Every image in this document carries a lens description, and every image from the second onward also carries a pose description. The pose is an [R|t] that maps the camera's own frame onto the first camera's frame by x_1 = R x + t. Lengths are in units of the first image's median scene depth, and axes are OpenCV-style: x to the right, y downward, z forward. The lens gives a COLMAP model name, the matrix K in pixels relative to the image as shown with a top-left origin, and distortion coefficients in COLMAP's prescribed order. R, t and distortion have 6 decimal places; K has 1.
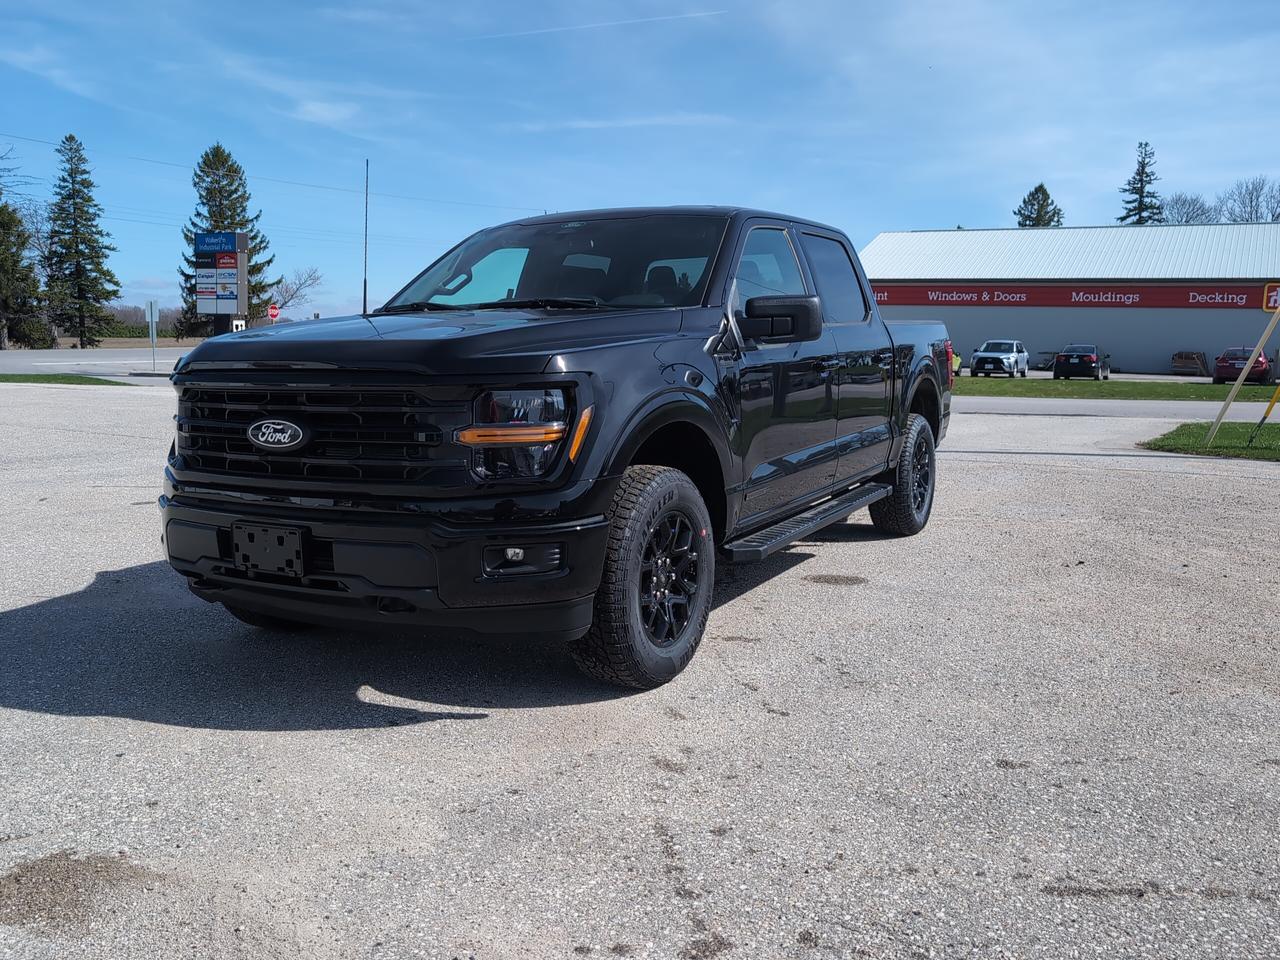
lens RADIAL K [[1085.9, 0, 640.0], [0, 1085.9, 480.0], [0, 0, 1]] dist [0.049138, -0.069228]
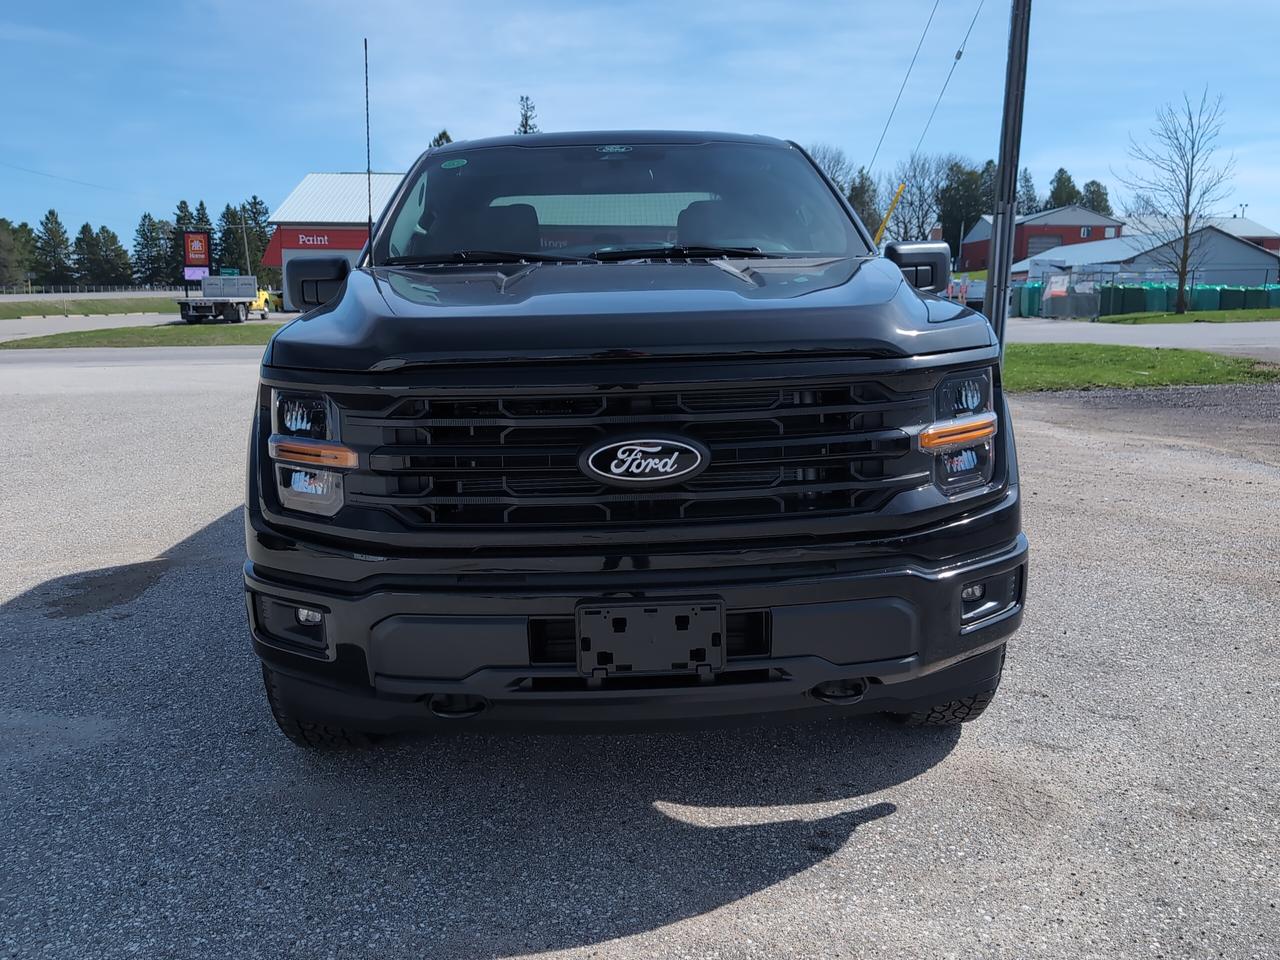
lens RADIAL K [[1085.9, 0, 640.0], [0, 1085.9, 480.0], [0, 0, 1]] dist [0.049138, -0.069228]
pose [[0.860672, -0.108947, 0.497367, -0.646015], [0.084325, 0.993850, 0.071781, -0.075739], [-0.502128, -0.019839, 0.864566, 0.439996]]
